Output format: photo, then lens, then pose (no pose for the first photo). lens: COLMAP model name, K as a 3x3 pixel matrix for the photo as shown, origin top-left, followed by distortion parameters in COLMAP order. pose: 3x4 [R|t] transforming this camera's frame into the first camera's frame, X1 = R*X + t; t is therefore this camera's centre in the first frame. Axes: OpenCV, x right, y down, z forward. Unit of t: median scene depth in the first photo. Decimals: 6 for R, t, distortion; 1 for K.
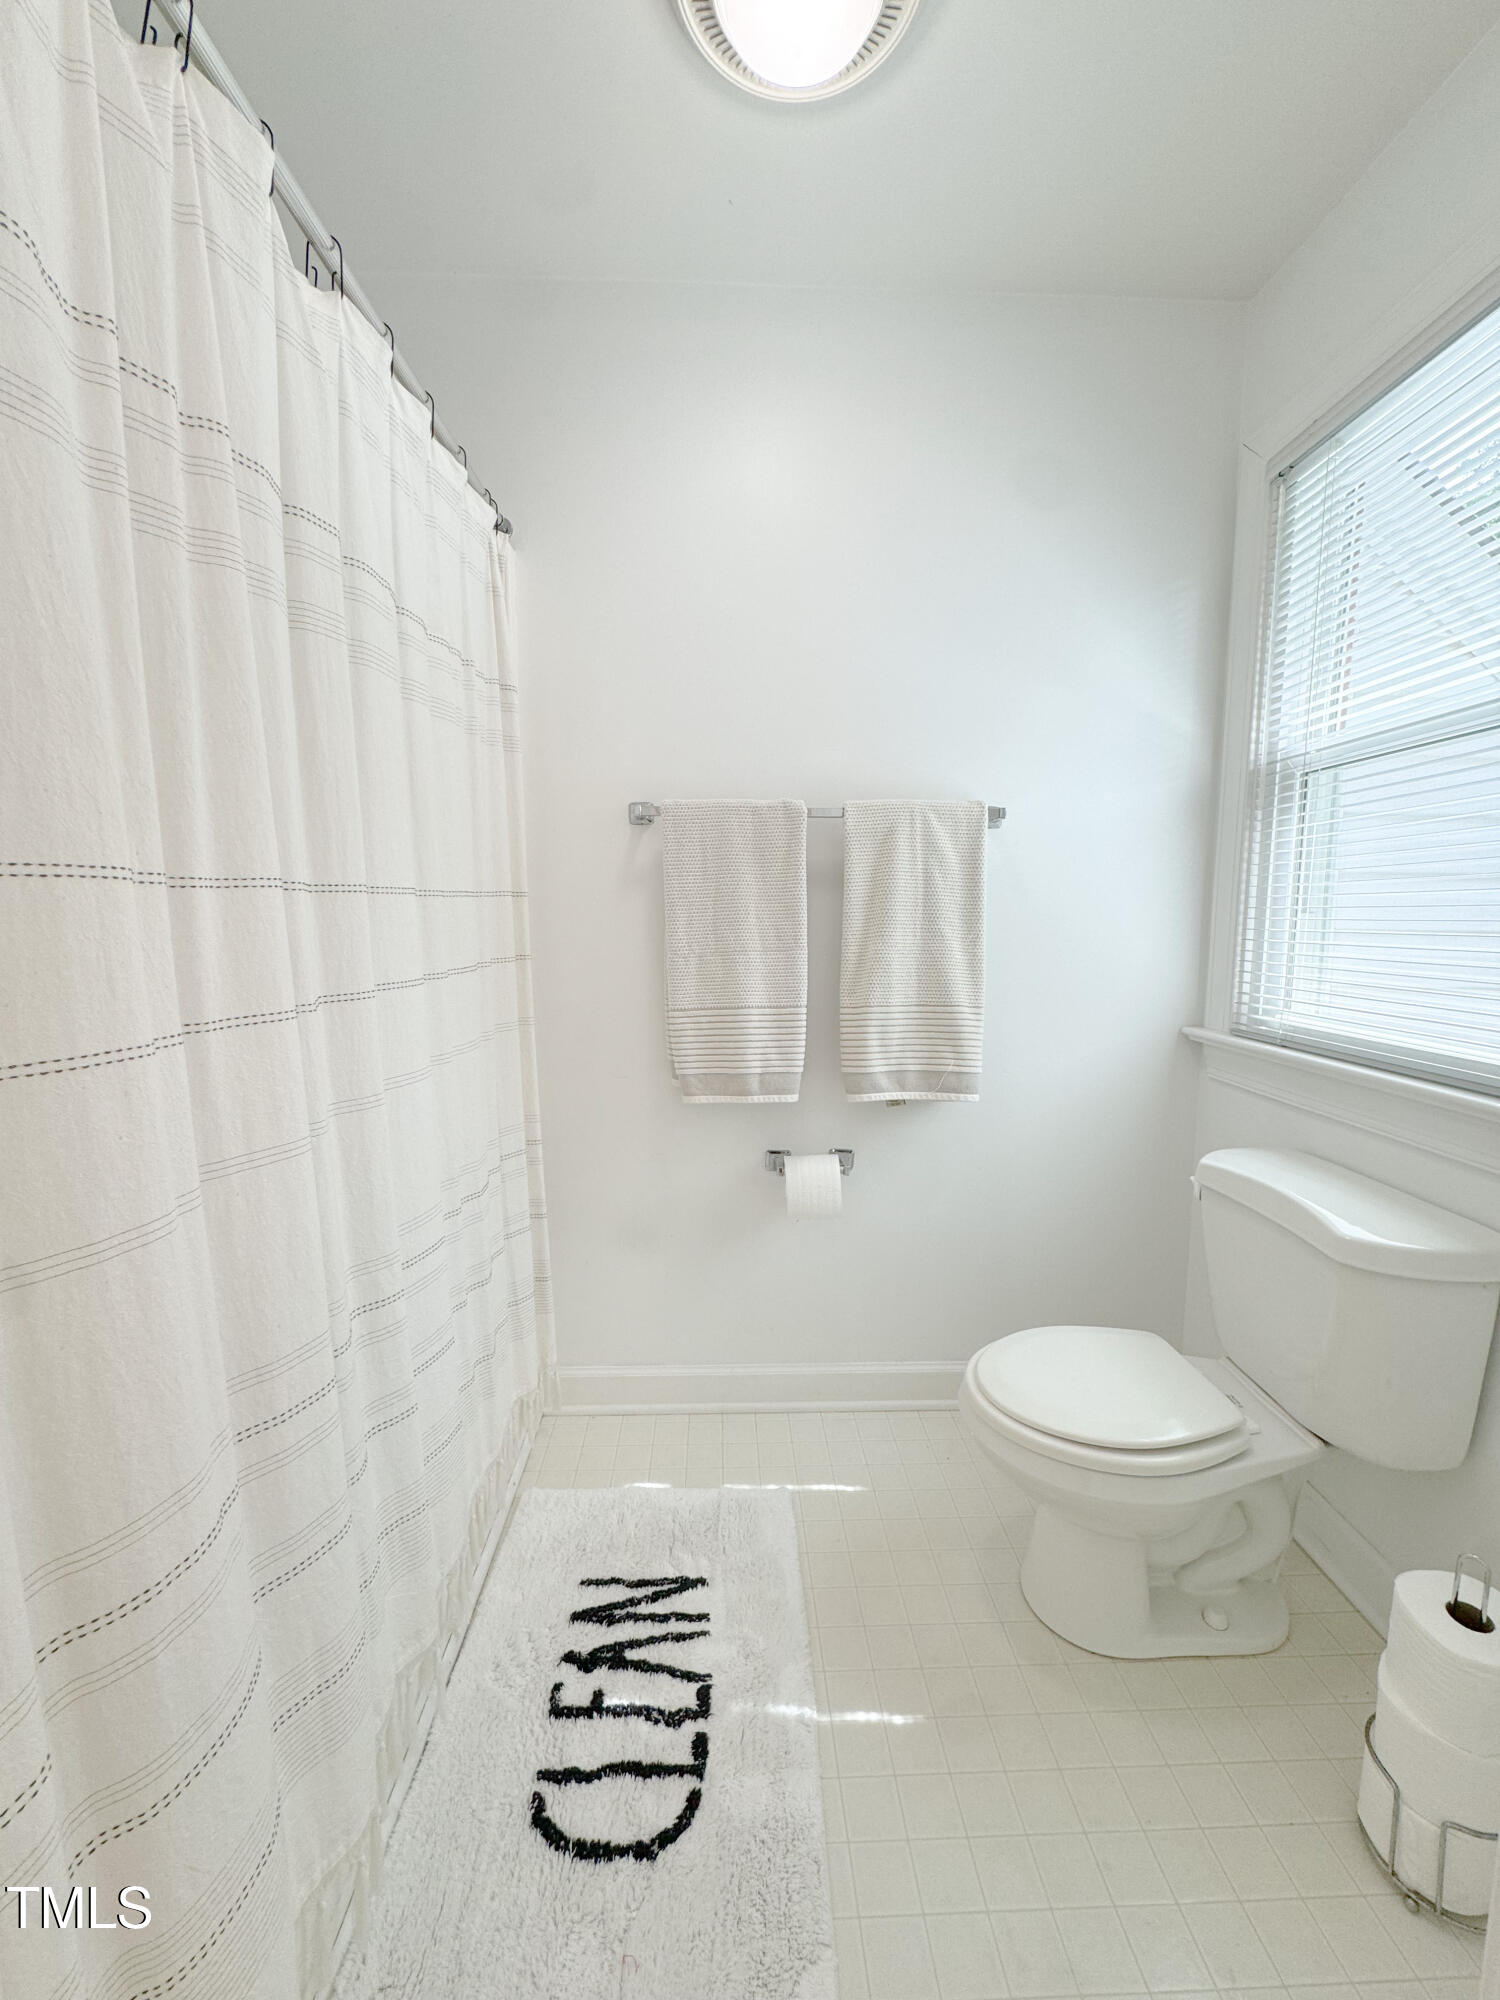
lens RADIAL K [[798.3, 0, 746.8], [0, 798.3, 1005.6], [0, 0, 1]] dist [-0.001976, -0.000275]
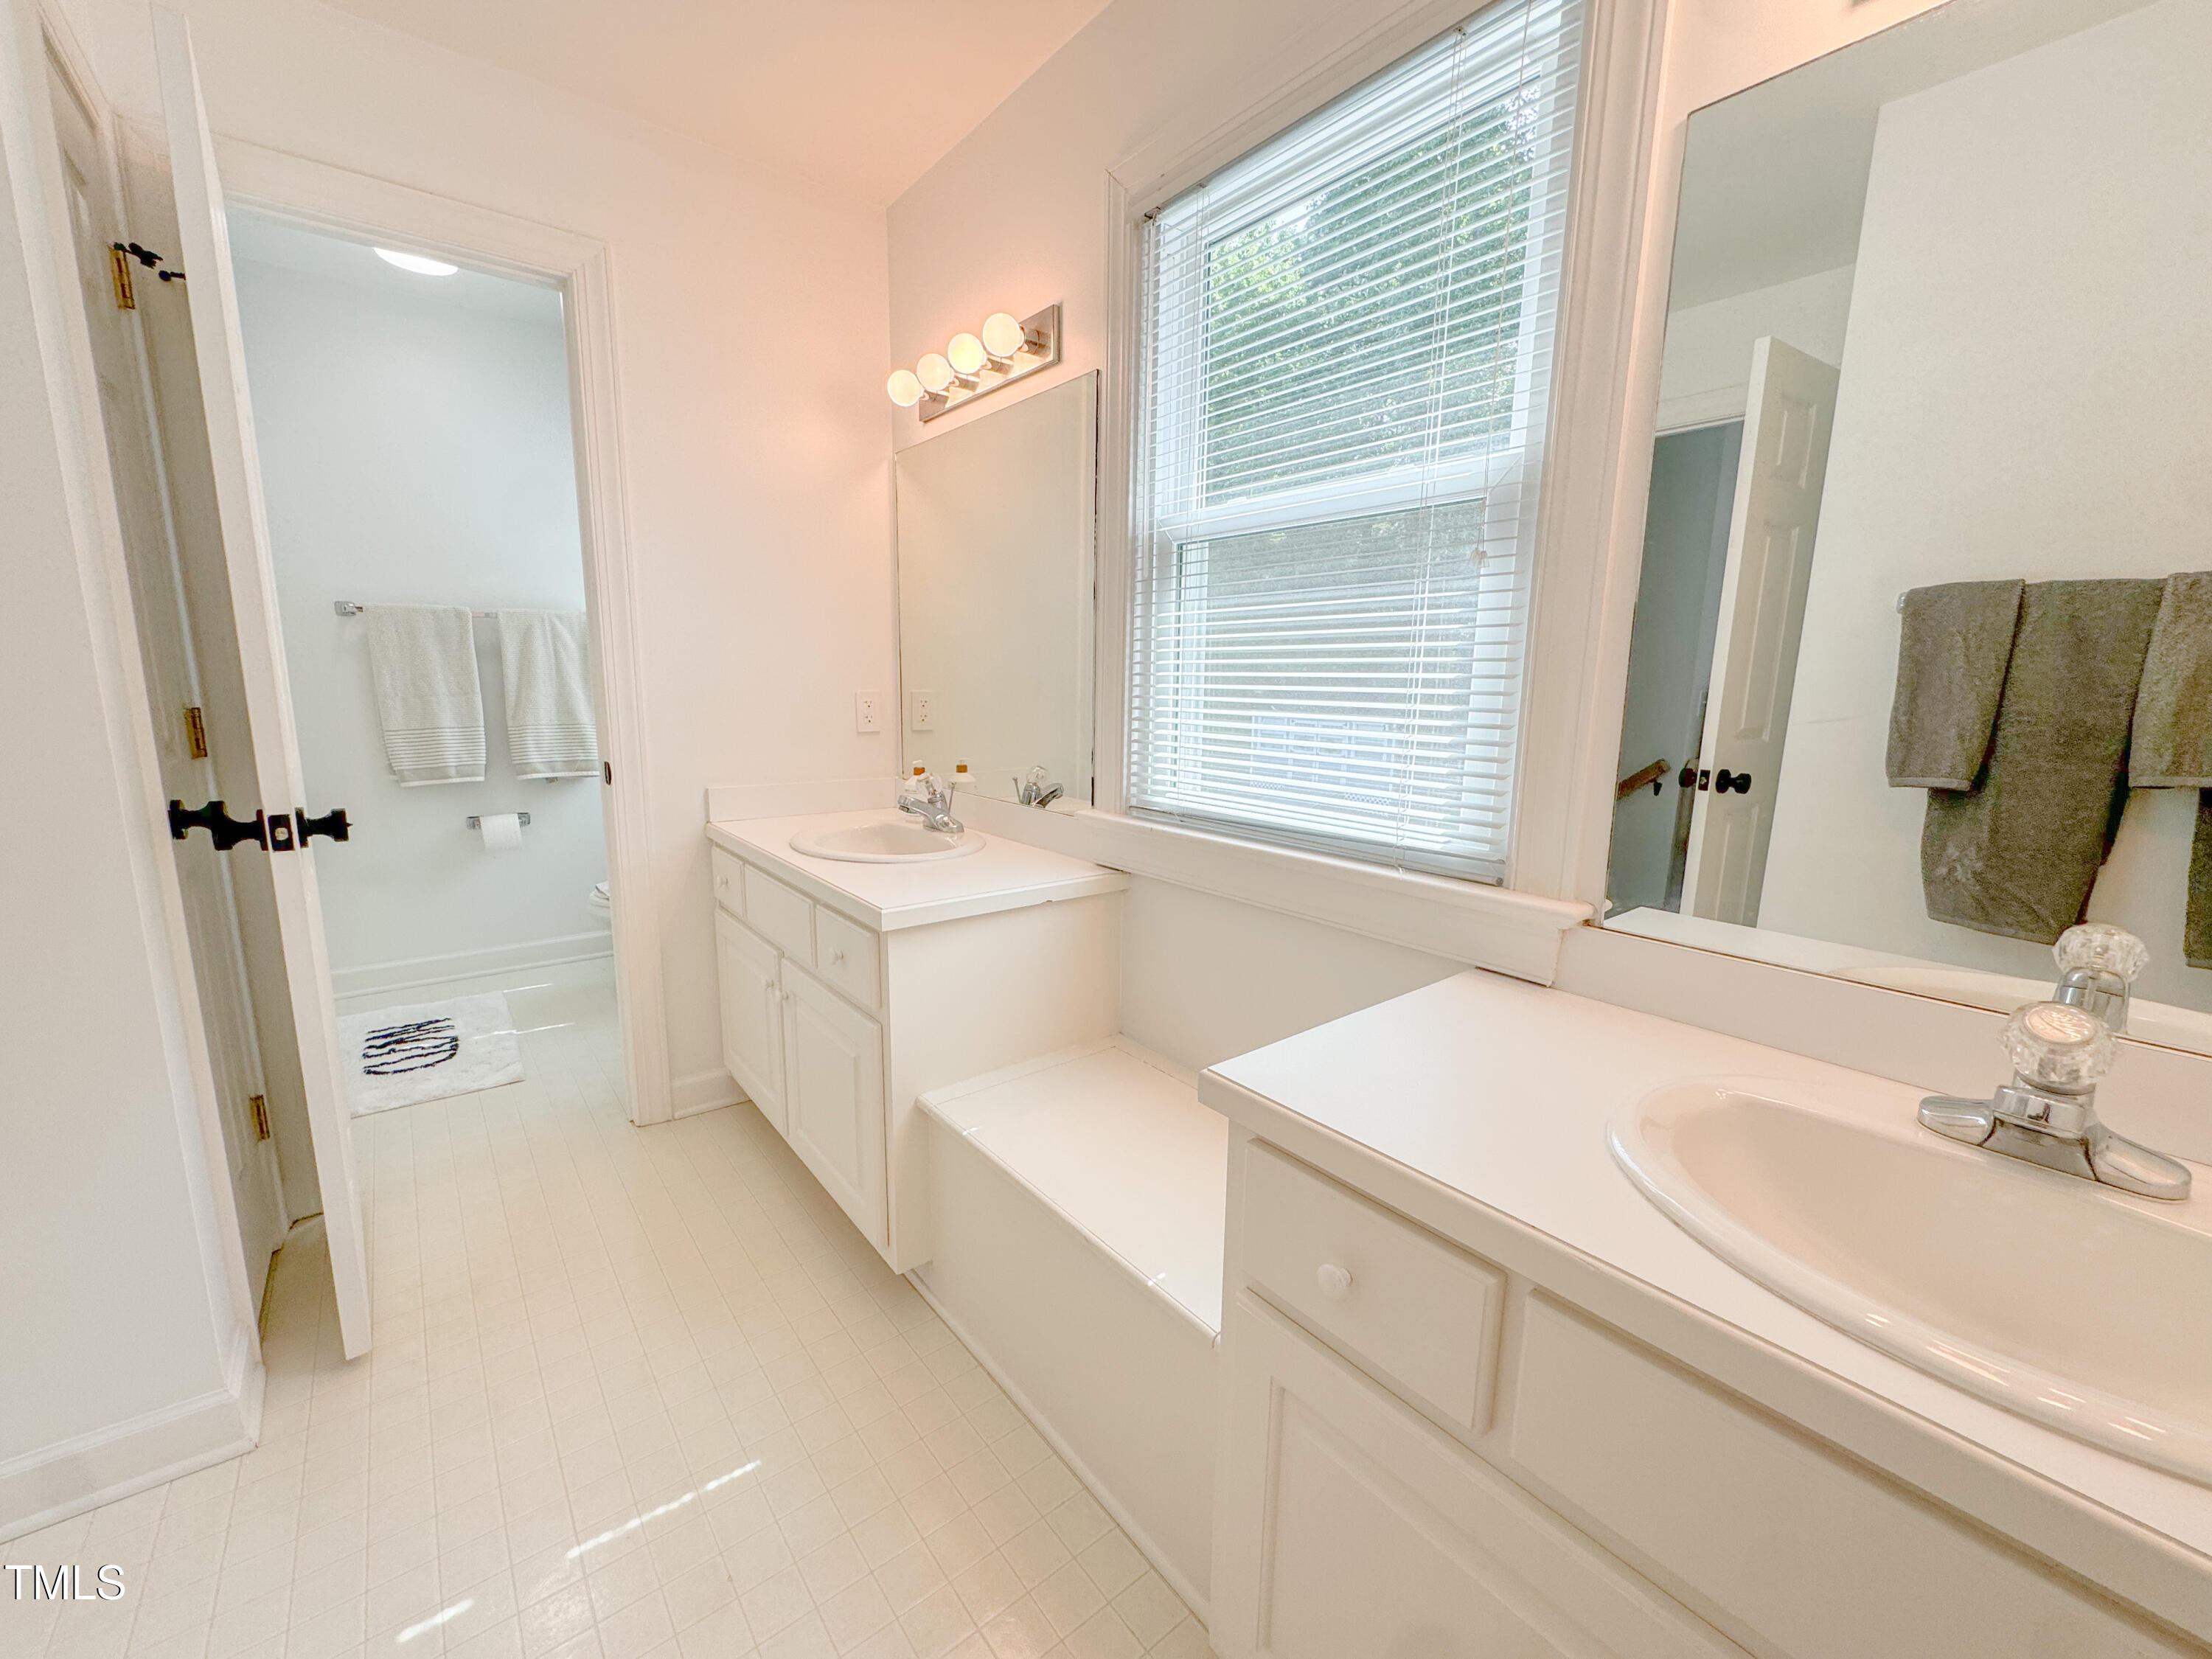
lens RADIAL K [[882.9, 0, 1101.8], [0, 882.9, 833.4], [0, 0, 1]] dist [-0.001976, -0.000275]
pose [[0.799469, -0.093940, 0.593317, -0.012019], [0.054405, 0.994961, 0.084223, 0.146274], [-0.598239, -0.035054, 0.800551, -1.383218]]
